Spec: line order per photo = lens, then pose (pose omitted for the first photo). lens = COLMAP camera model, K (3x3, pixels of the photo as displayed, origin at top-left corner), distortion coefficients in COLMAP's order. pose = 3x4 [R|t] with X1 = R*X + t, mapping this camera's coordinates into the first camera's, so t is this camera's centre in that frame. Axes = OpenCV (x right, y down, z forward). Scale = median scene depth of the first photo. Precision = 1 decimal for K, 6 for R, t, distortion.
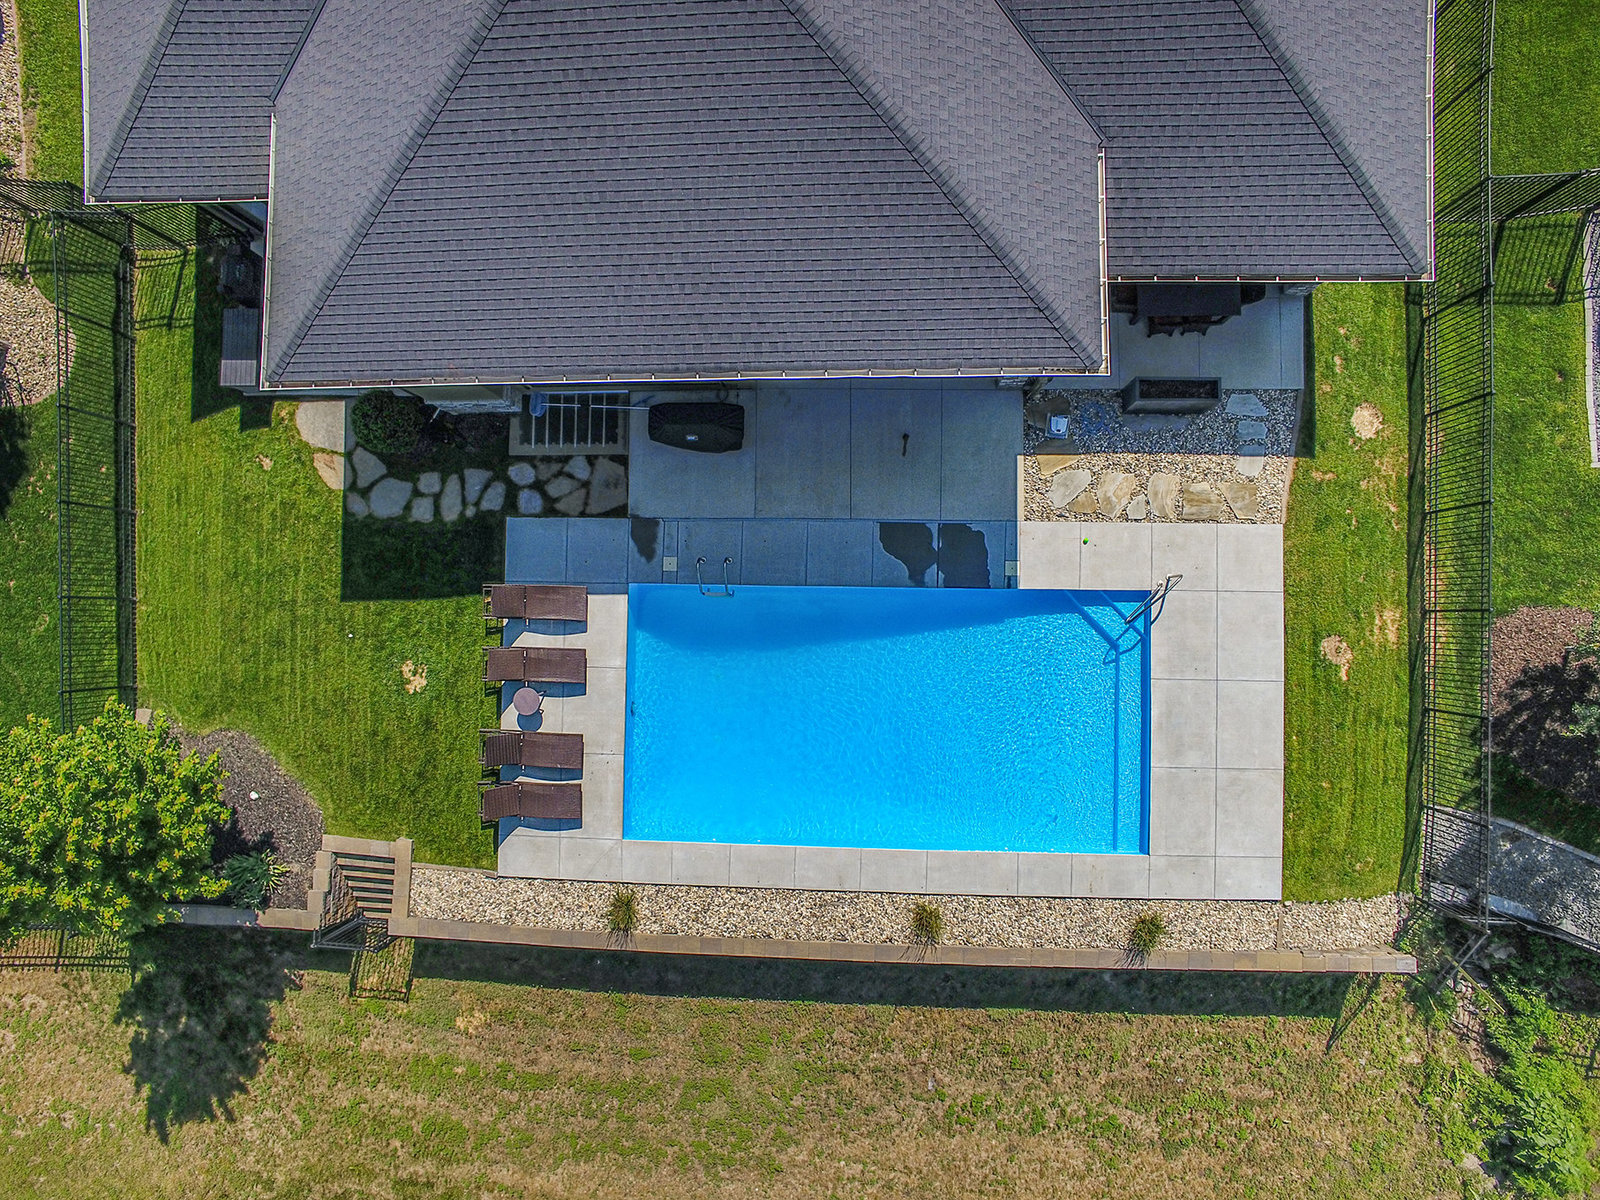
lens RADIAL K [[935.3, 0, 788.6], [0, 935.3, 564.2], [0, 0, 1]] dist [-0.095468, 0.078745]
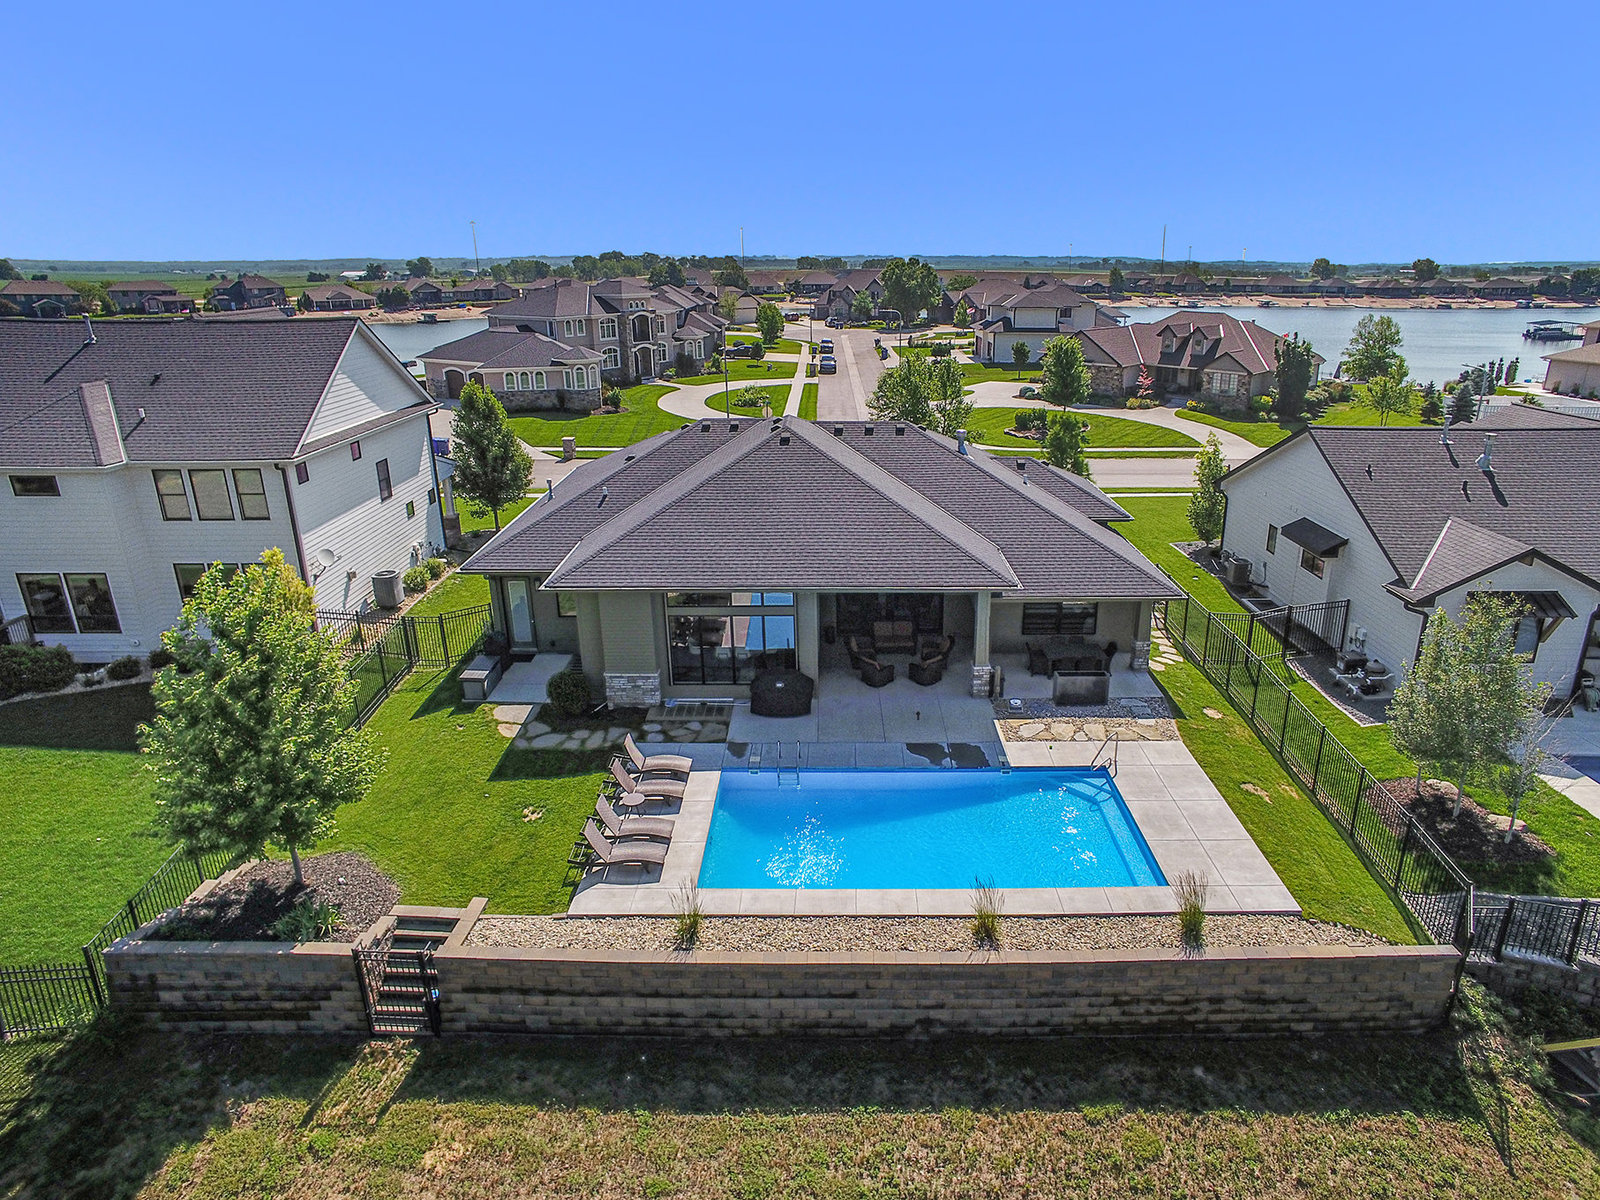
lens RADIAL K [[928.1, 0, 827.3], [0, 928.1, 573.1], [0, 0, 1]] dist [-0.072749, 0.061639]
pose [[0.997350, 0.063852, 0.034870, -0.085728], [0.009158, 0.365293, -0.930848, 1.147101], [-0.072174, 0.928700, 0.363740, 0.250335]]
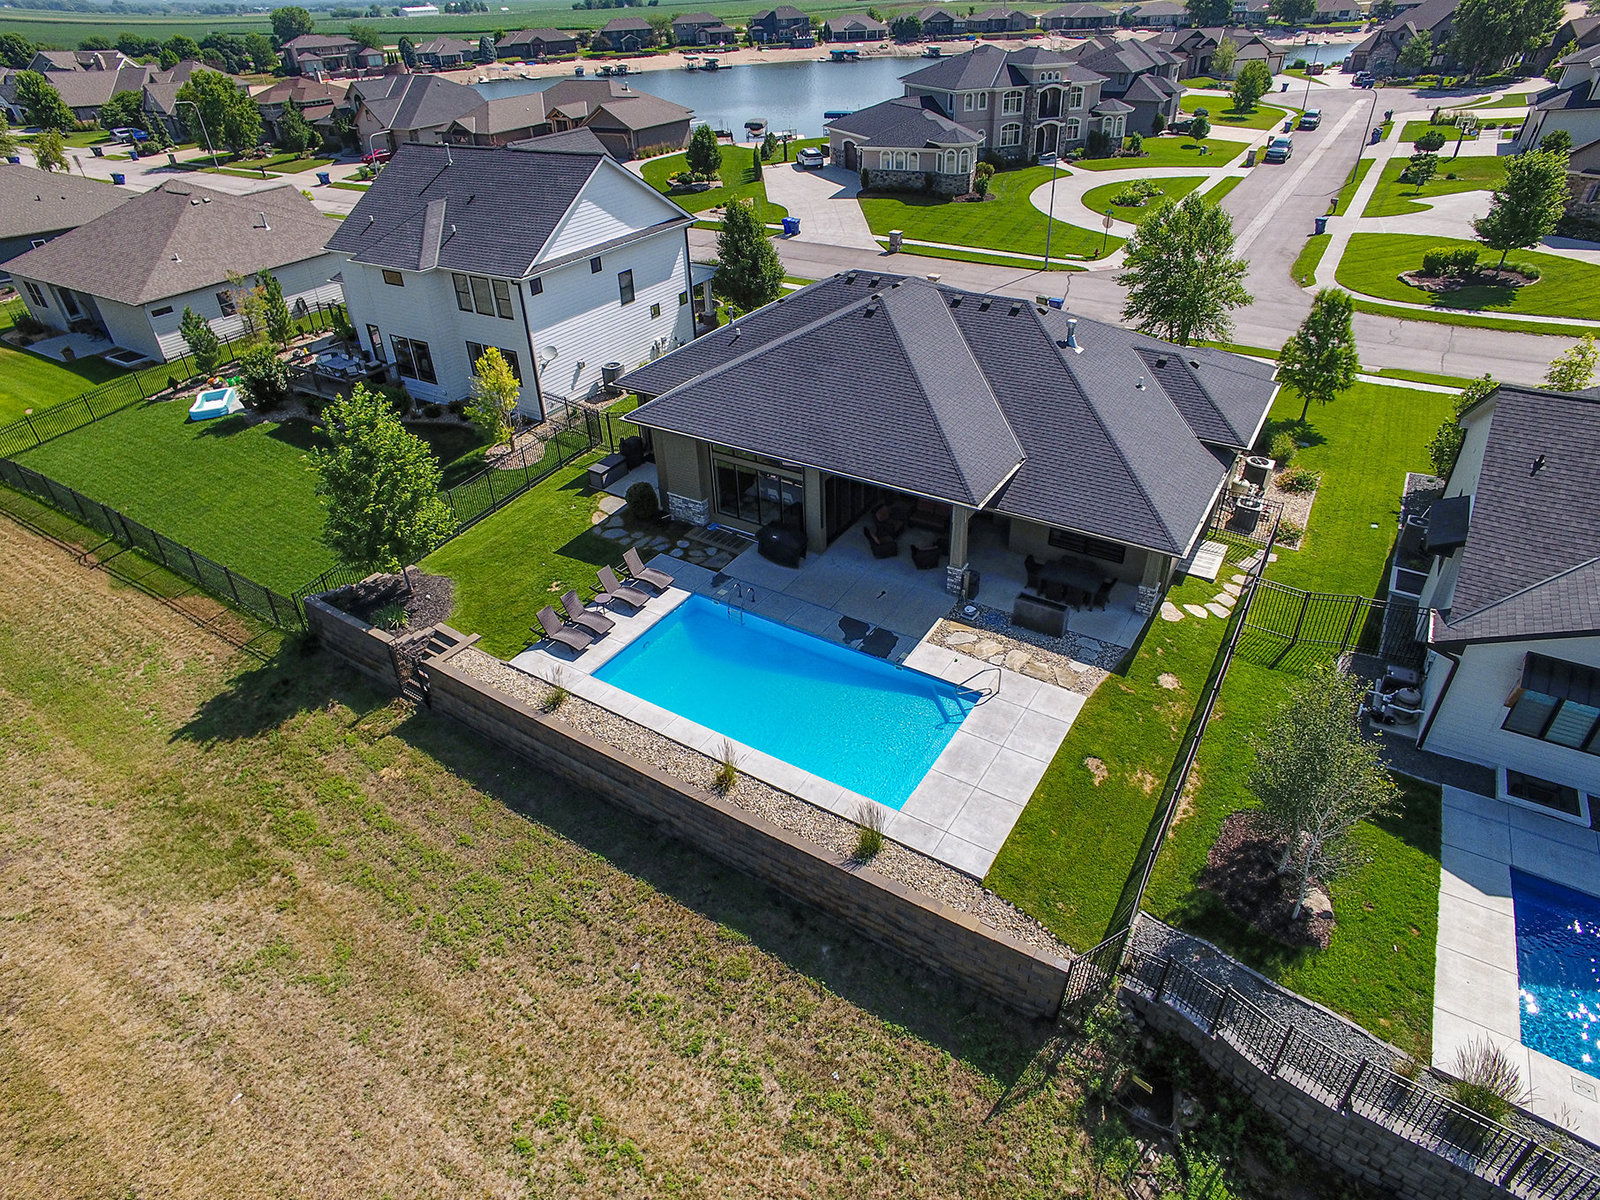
lens RADIAL K [[935.3, 0, 788.6], [0, 935.3, 564.2], [0, 0, 1]] dist [-0.095468, 0.078745]
pose [[0.845846, 0.320852, -0.426143, 0.658971], [-0.533427, 0.509597, -0.675105, 1.024755], [0.000553, 0.798351, 0.602192, -0.037656]]
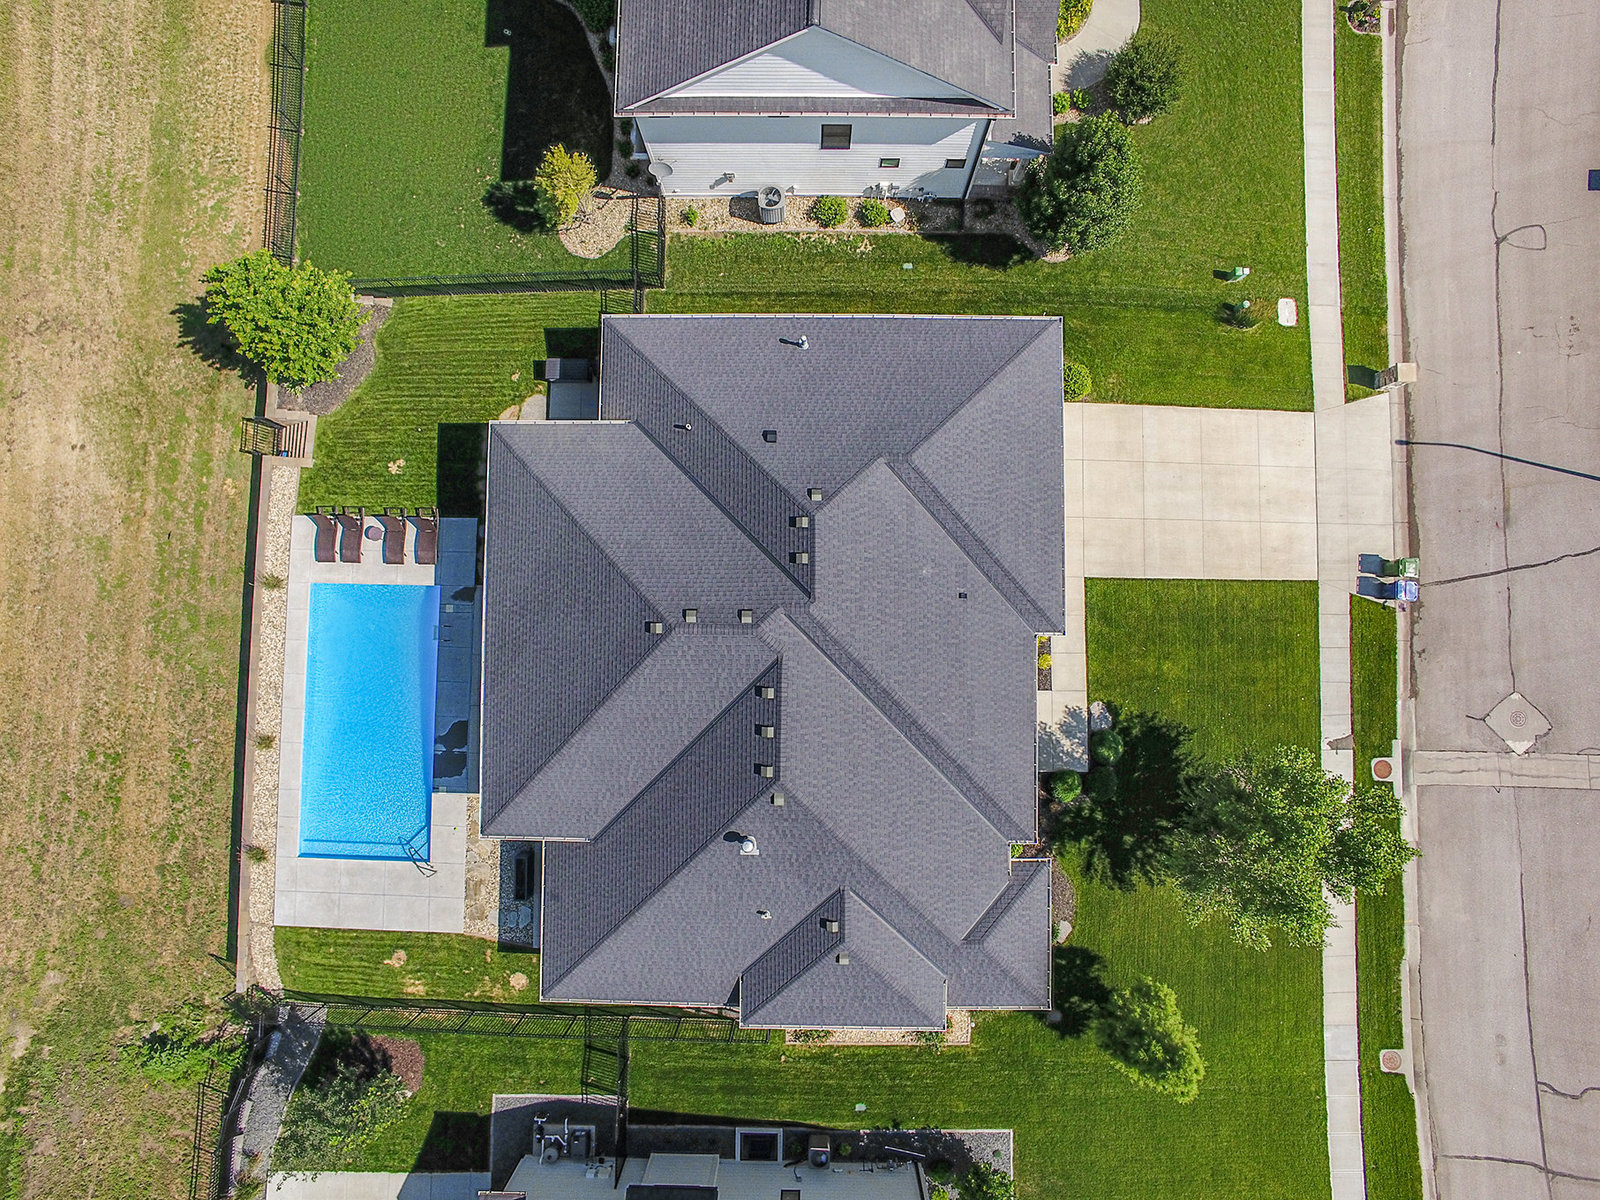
lens RADIAL K [[935.1, 0, 809.6], [0, 935.1, 568.4], [0, 0, 1]] dist [-0.096881, 0.079329]
pose [[-0.001539, 0.999983, 0.005692, -0.217811], [-0.998054, -0.001891, 0.062330, -0.833434], [0.062340, -0.005585, 0.998039, -0.802723]]
